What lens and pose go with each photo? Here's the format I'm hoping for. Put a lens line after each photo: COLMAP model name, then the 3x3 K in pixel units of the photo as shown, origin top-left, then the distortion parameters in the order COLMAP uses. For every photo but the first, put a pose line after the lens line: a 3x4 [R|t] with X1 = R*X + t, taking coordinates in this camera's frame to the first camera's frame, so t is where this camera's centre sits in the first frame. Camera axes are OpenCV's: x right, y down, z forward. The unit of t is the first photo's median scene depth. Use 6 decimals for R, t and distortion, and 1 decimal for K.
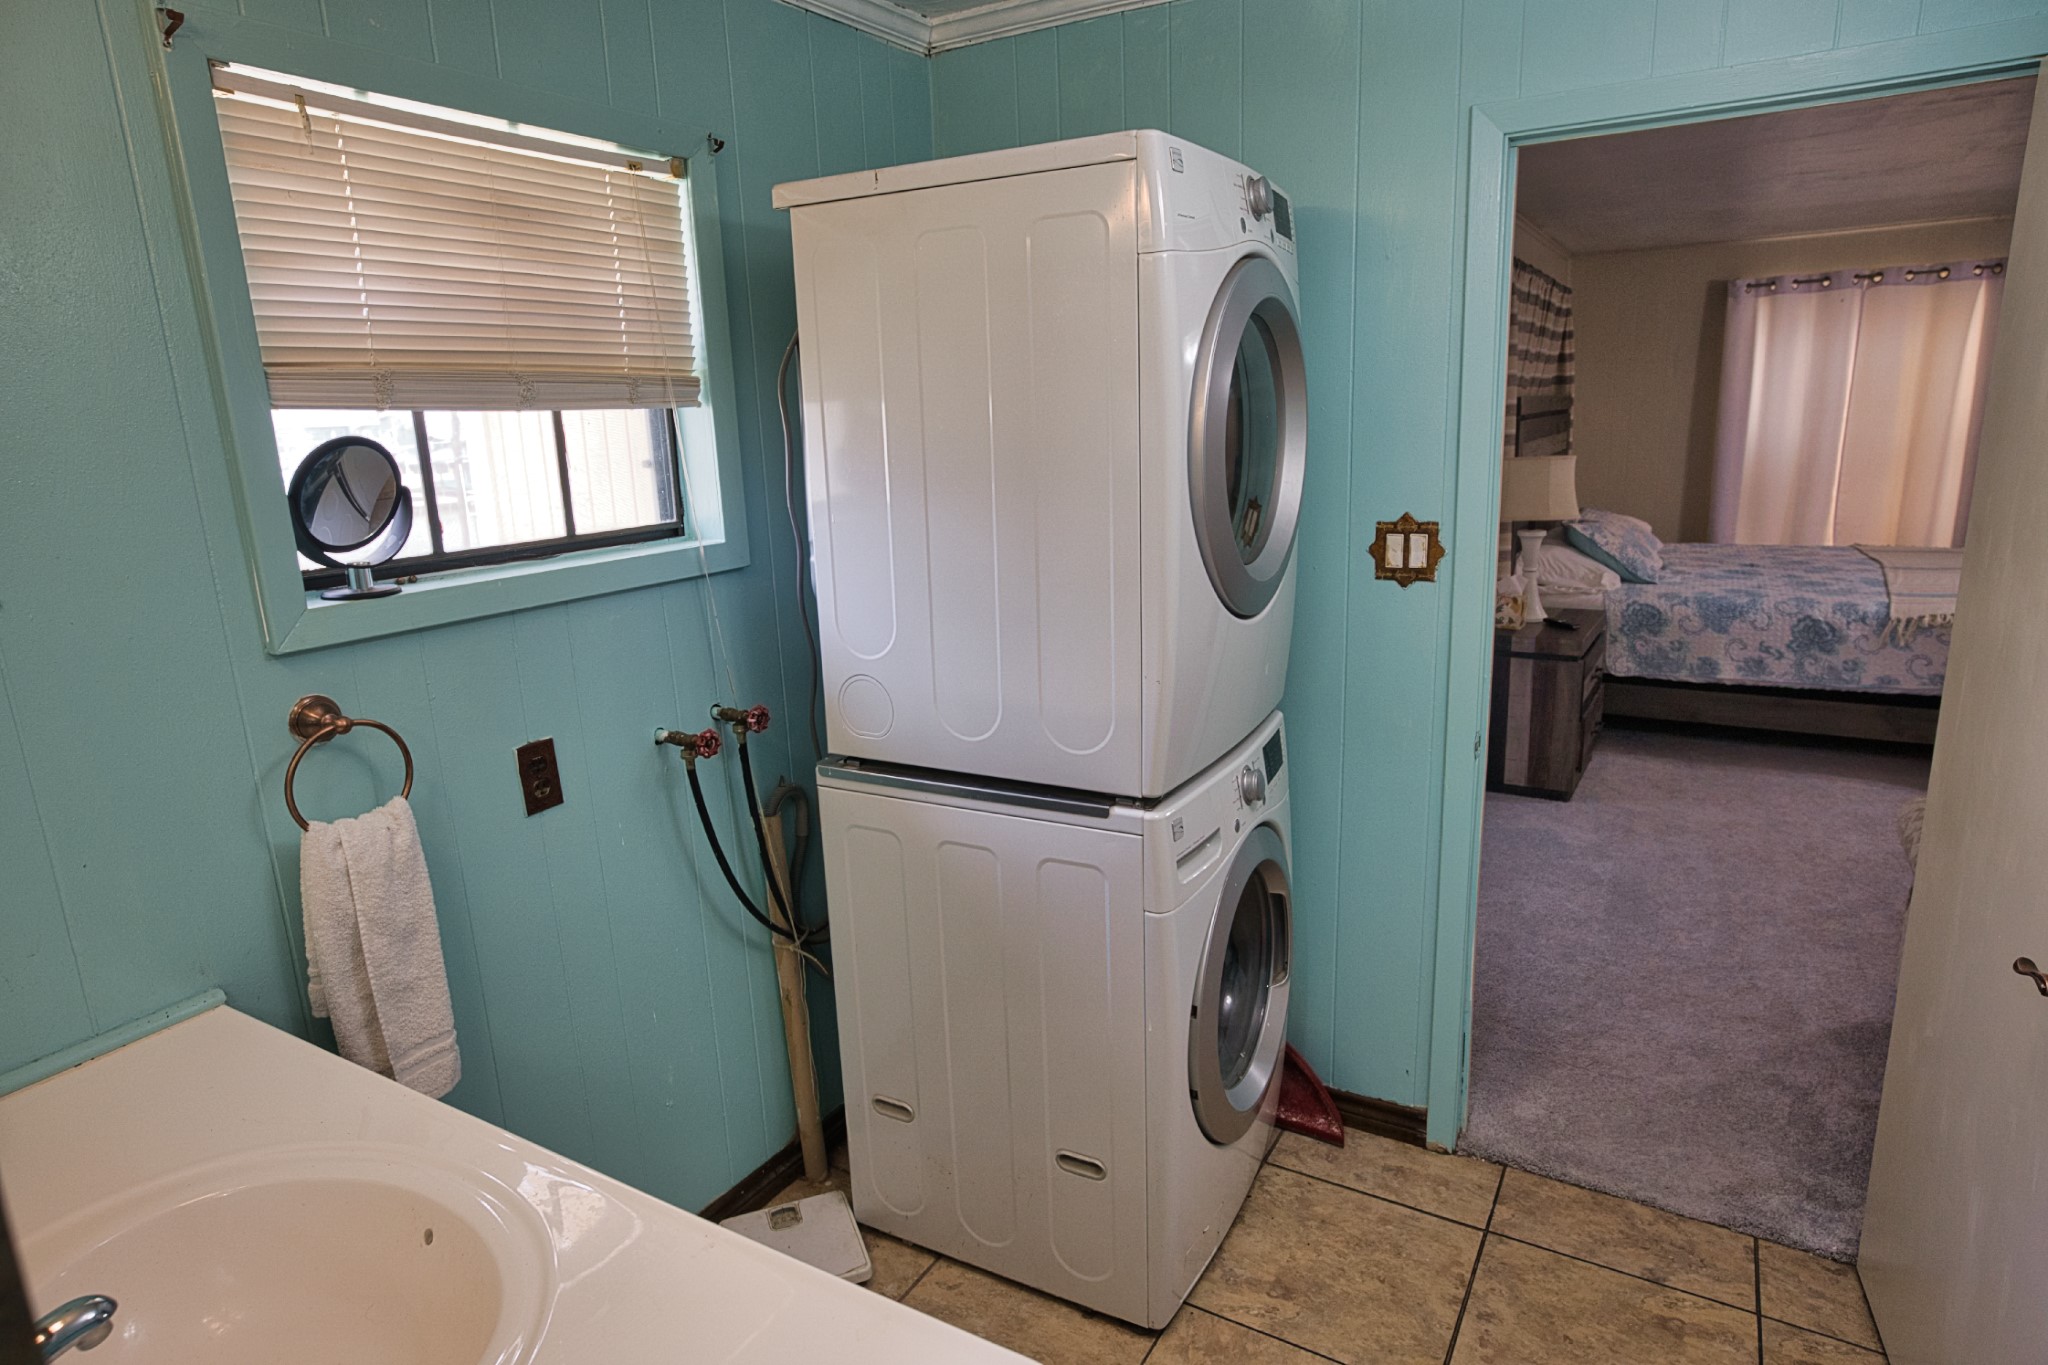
lens RADIAL K [[1148.5, 0, 1022.3], [0, 1148.5, 675.0], [0, 0, 1]] dist [-0.029561, 0.013315]
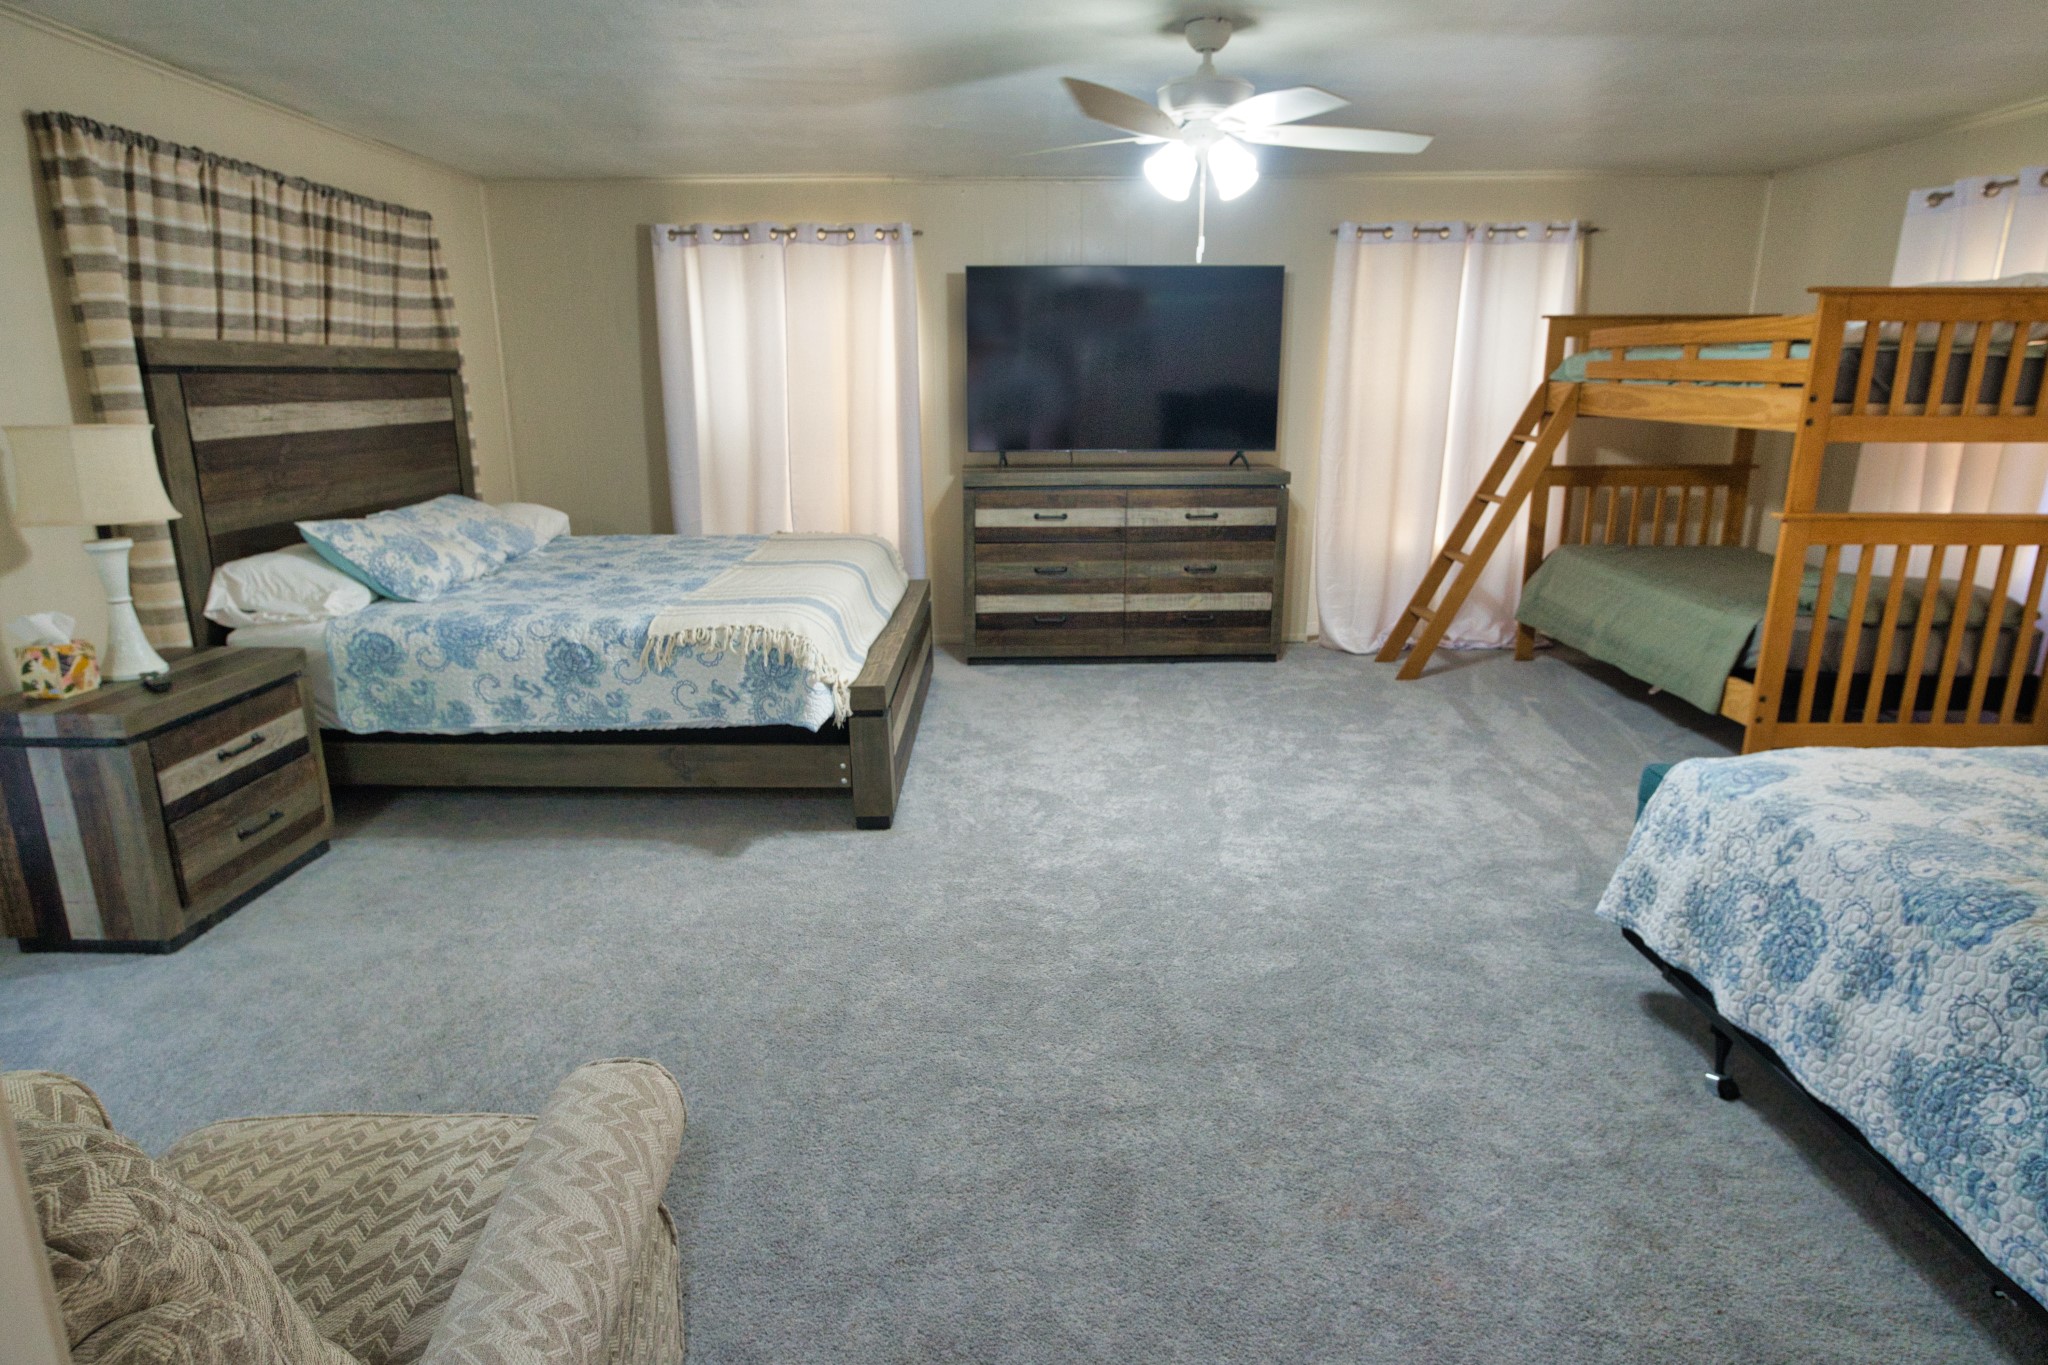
lens RADIAL K [[1148.5, 0, 1027.5], [0, 1148.5, 686.3], [0, 0, 1]] dist [-0.029561, 0.013315]
pose [[0.845283, -0.097510, 0.525346, 0.522954], [0.082699, 0.995234, 0.051665, -0.032303], [-0.527880, -0.000226, 0.849319, 0.170607]]
